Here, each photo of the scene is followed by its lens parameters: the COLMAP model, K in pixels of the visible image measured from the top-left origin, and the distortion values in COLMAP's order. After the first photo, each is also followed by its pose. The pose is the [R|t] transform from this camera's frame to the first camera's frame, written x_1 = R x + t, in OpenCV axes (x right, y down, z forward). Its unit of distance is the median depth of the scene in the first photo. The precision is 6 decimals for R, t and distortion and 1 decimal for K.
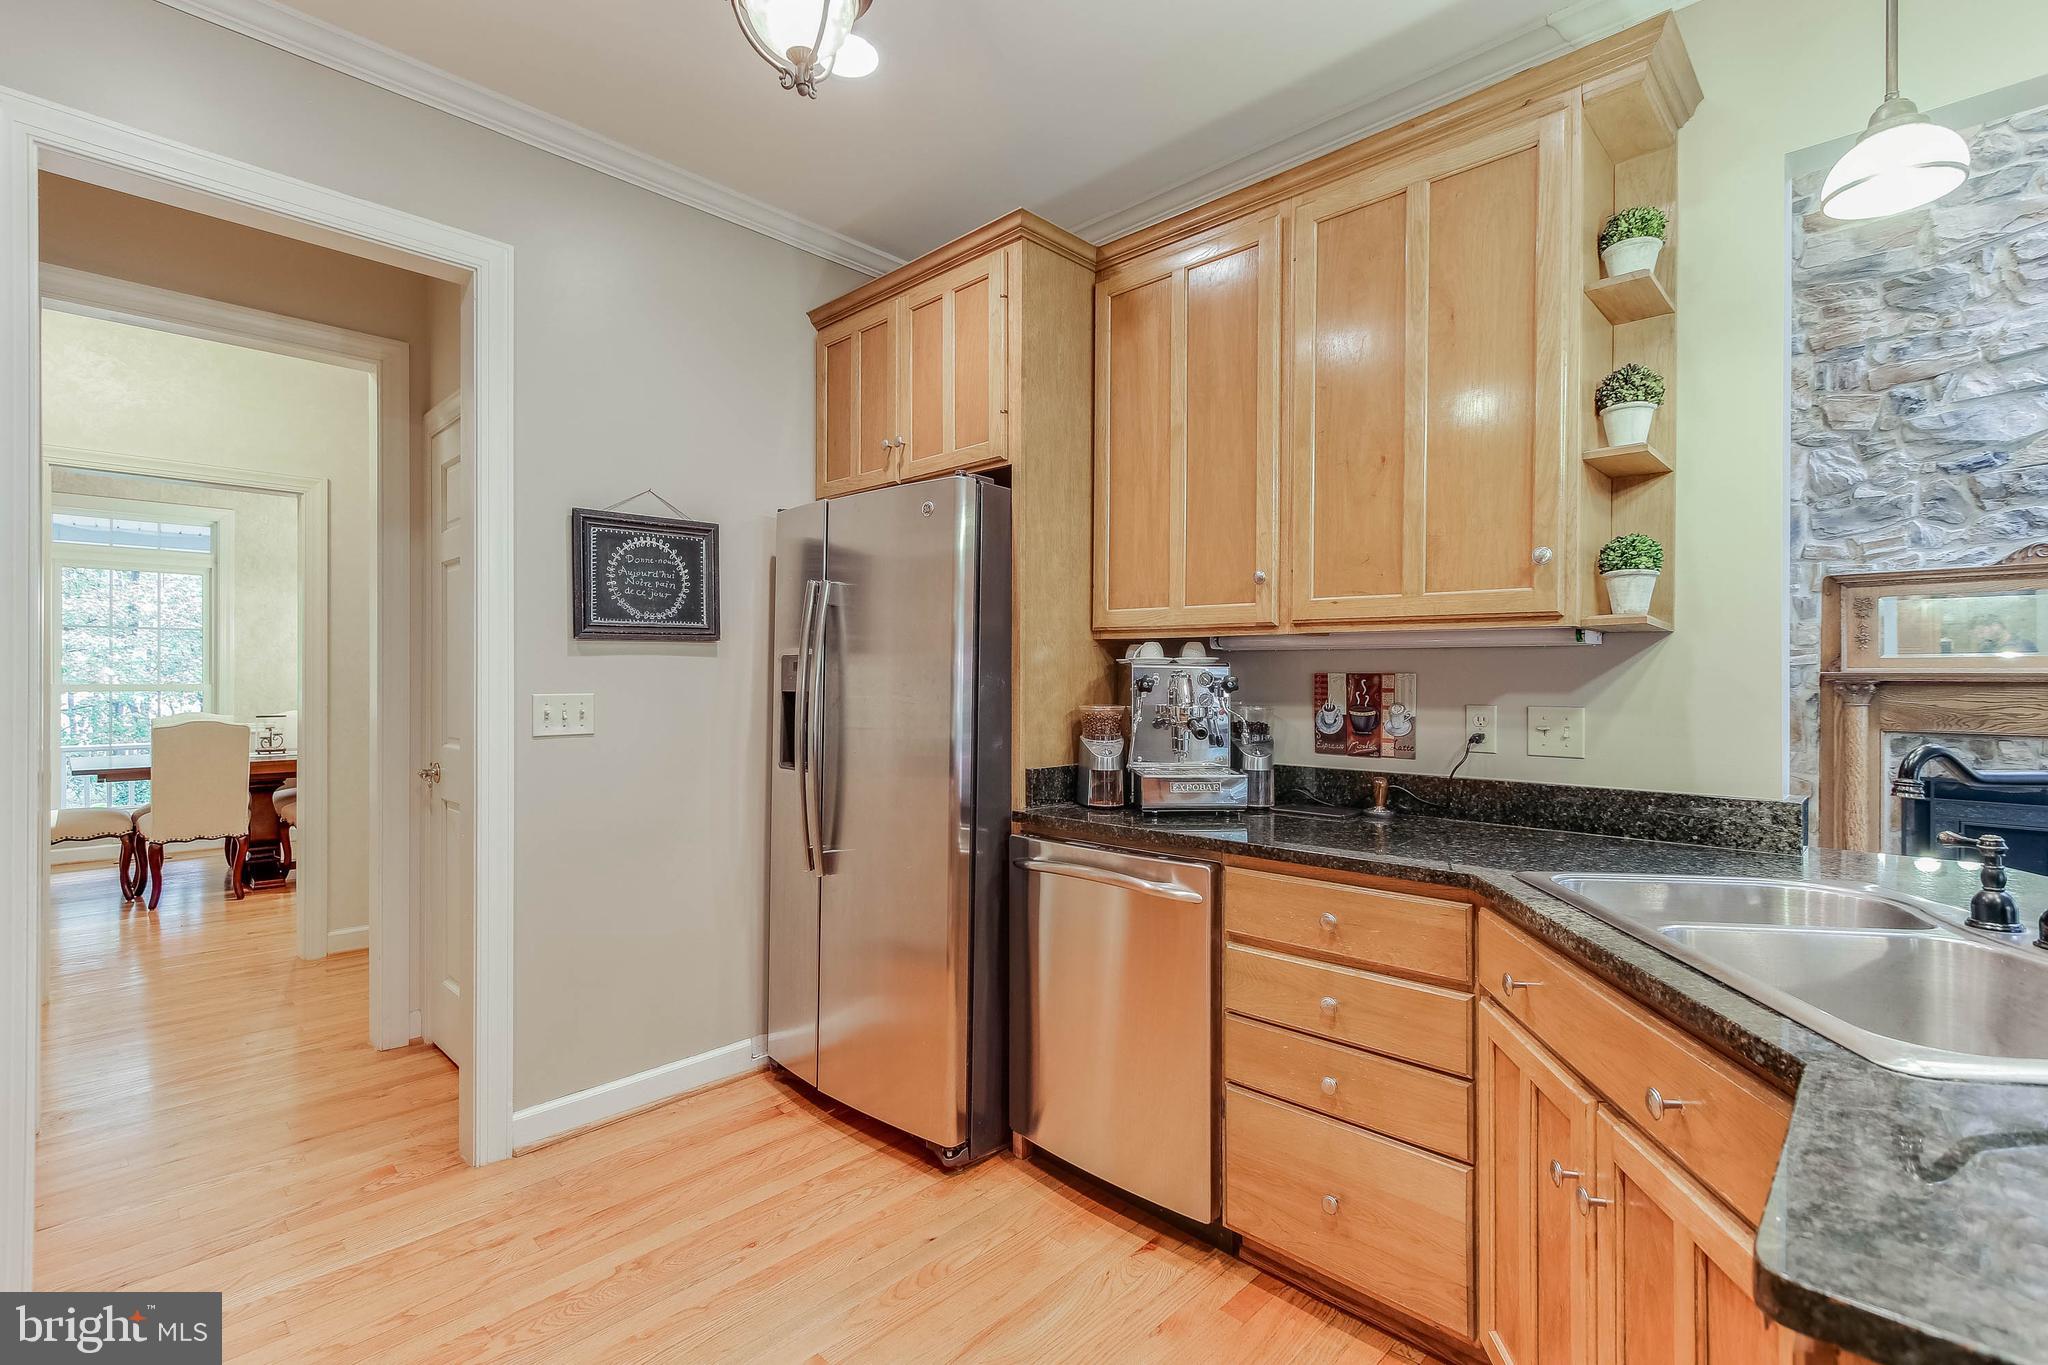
lens RADIAL K [[931.6, 0, 1013.3], [0, 931.6, 677.1], [0, 0, 1]] dist [0.000558, 0.000862]
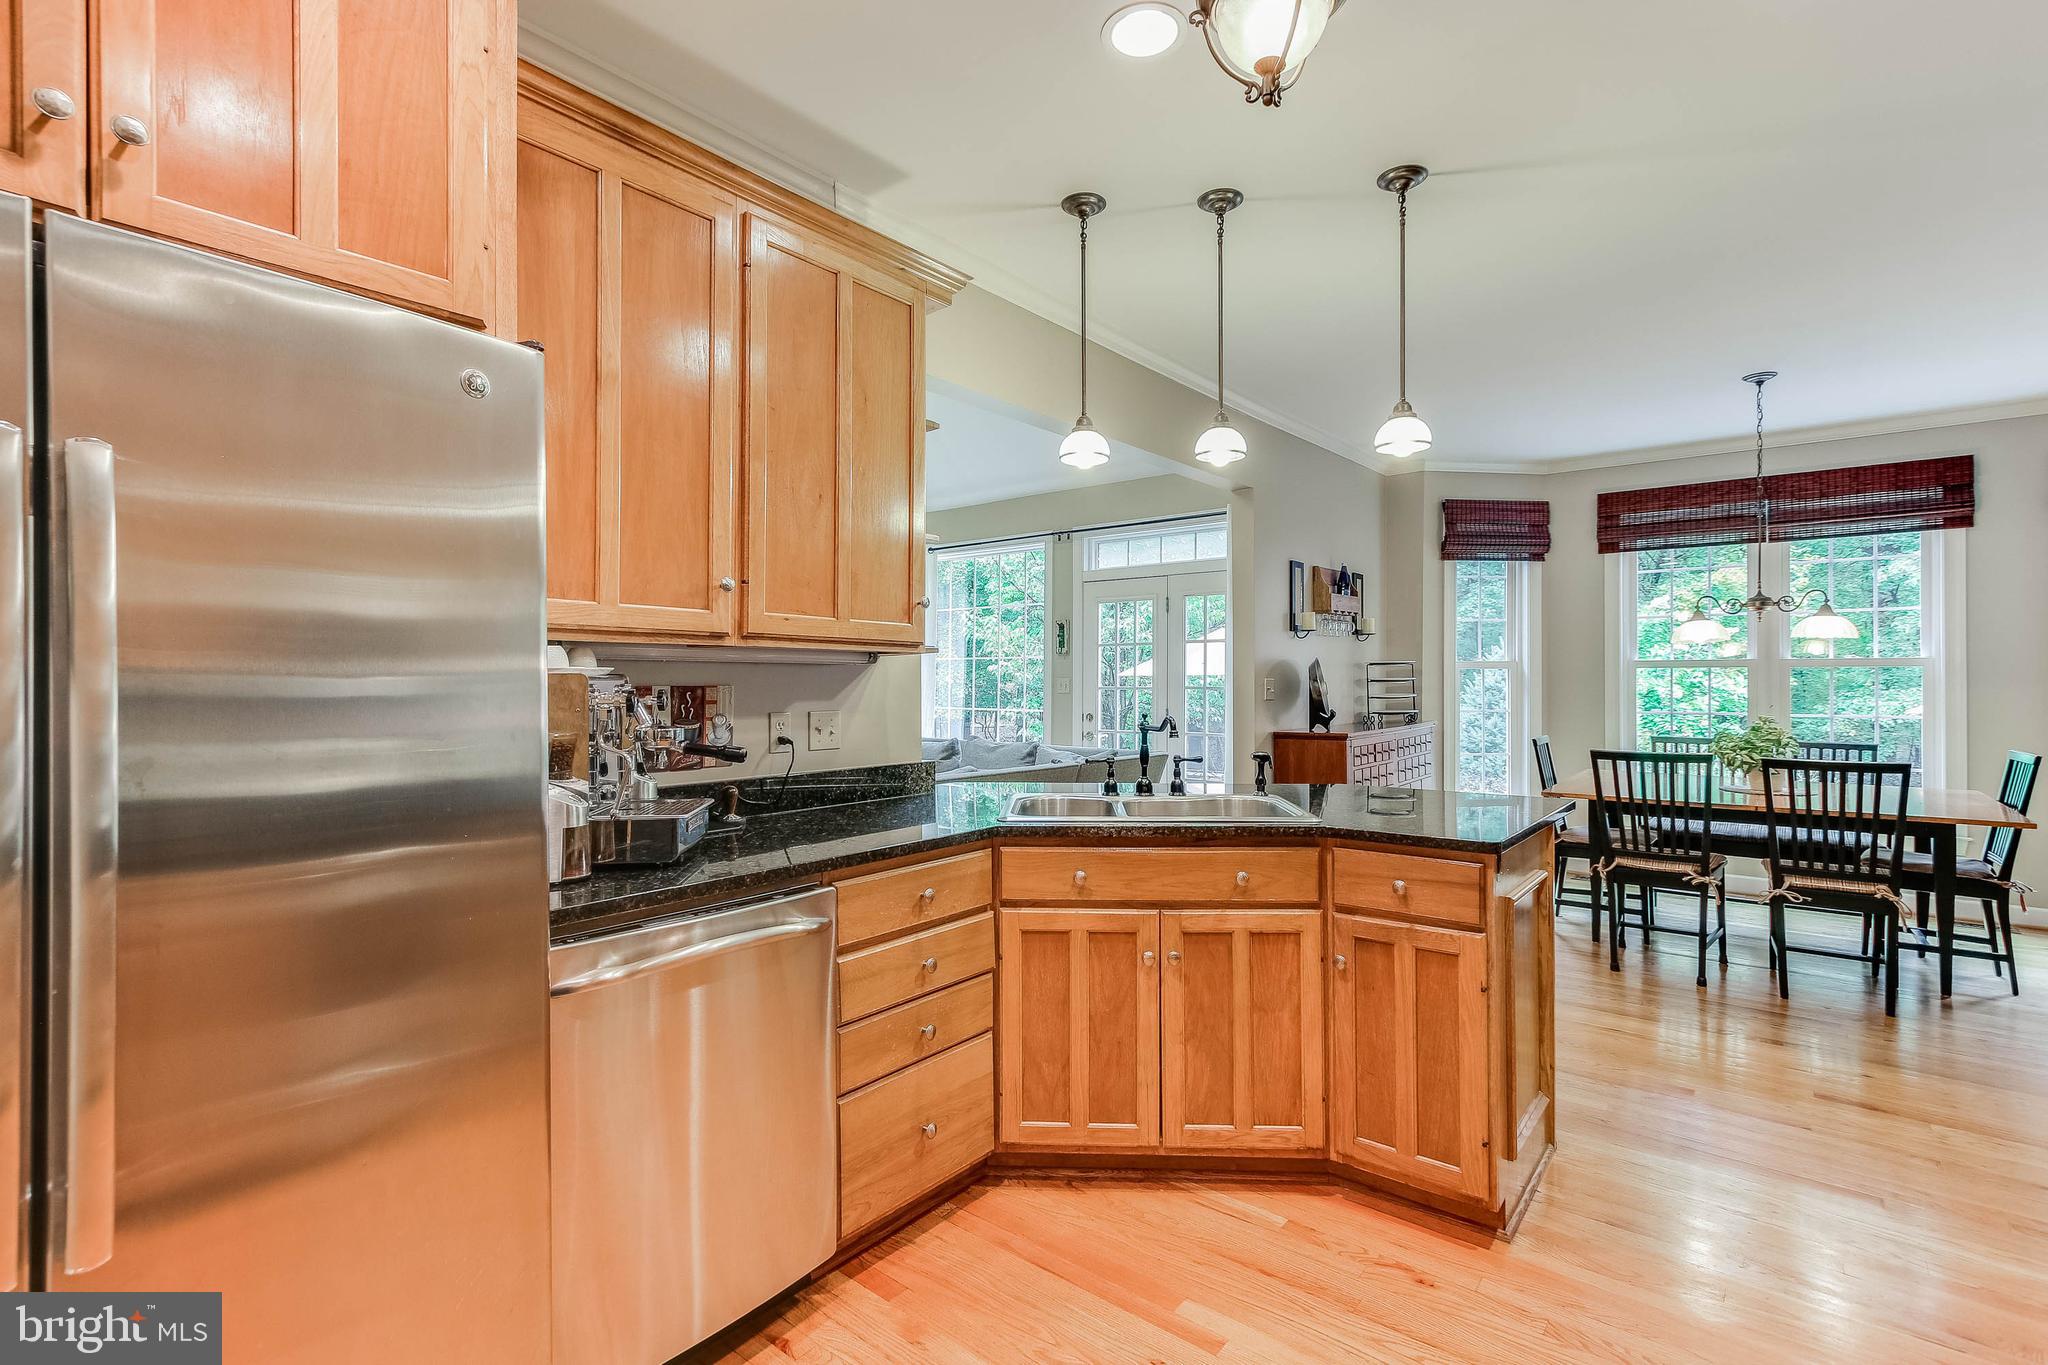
lens RADIAL K [[931.0, 0, 1012.5], [0, 931.0, 677.8], [0, 0, 1]] dist [-0.006944, -0.001256]
pose [[-0.077885, -0.000498, 0.996962, -0.582789], [0.002360, 0.999997, 0.000683, -0.011429], [-0.996960, 0.002406, -0.077884, 0.670882]]
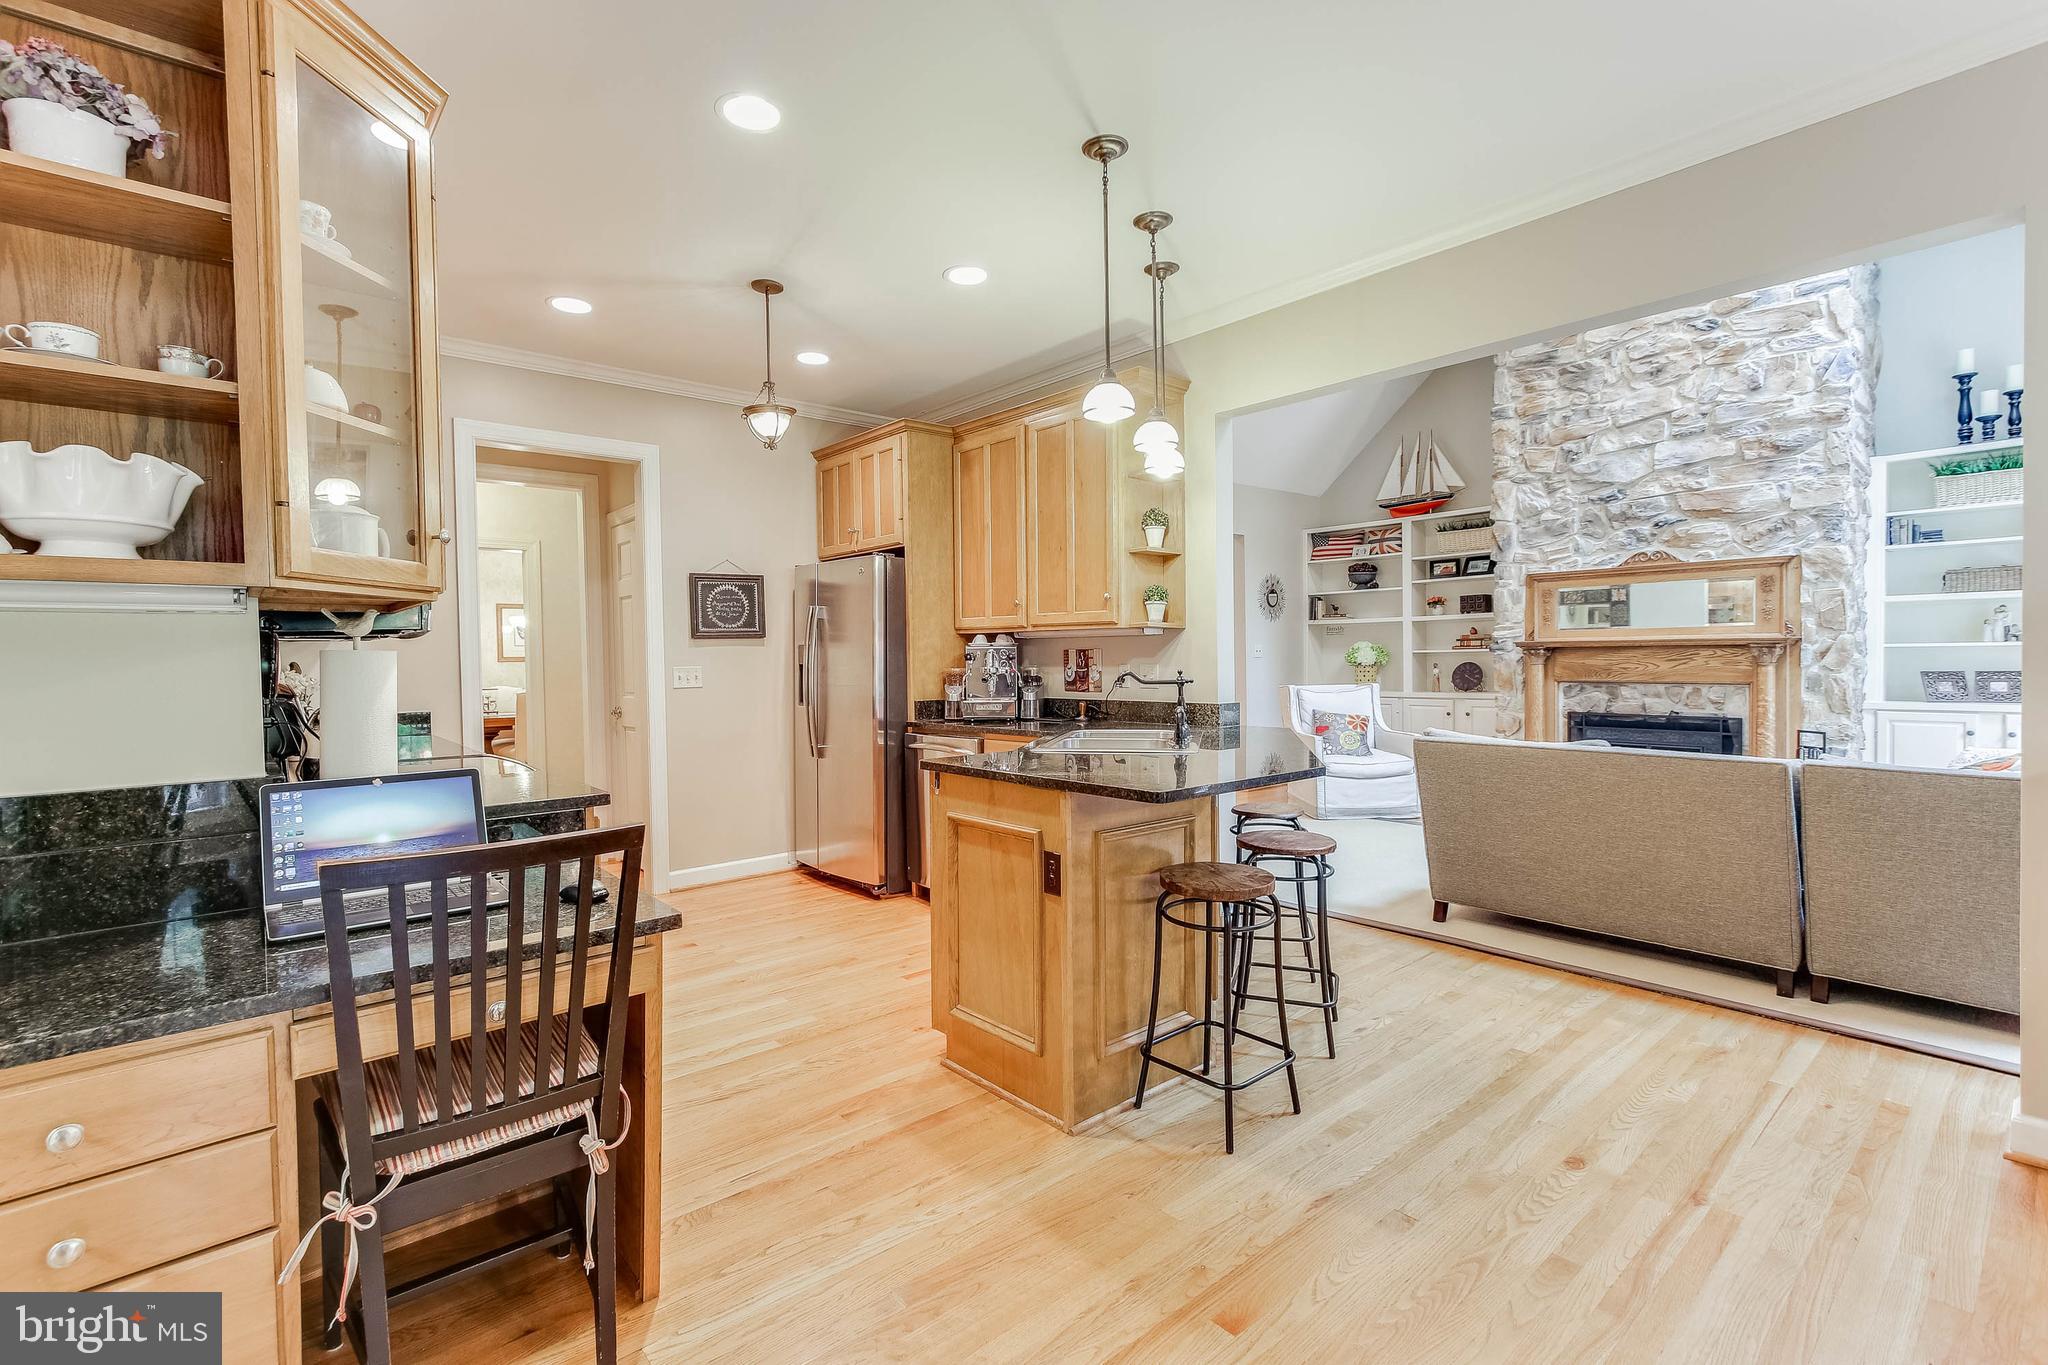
lens RADIAL K [[931.0, 0, 1012.5], [0, 931.0, 677.8], [0, 0, 1]] dist [-0.006944, -0.001256]
pose [[0.995660, -0.014888, -0.091868, 0.374953], [0.017110, 0.999579, 0.023438, 0.006693], [0.091480, -0.024909, 0.995495, -0.877659]]
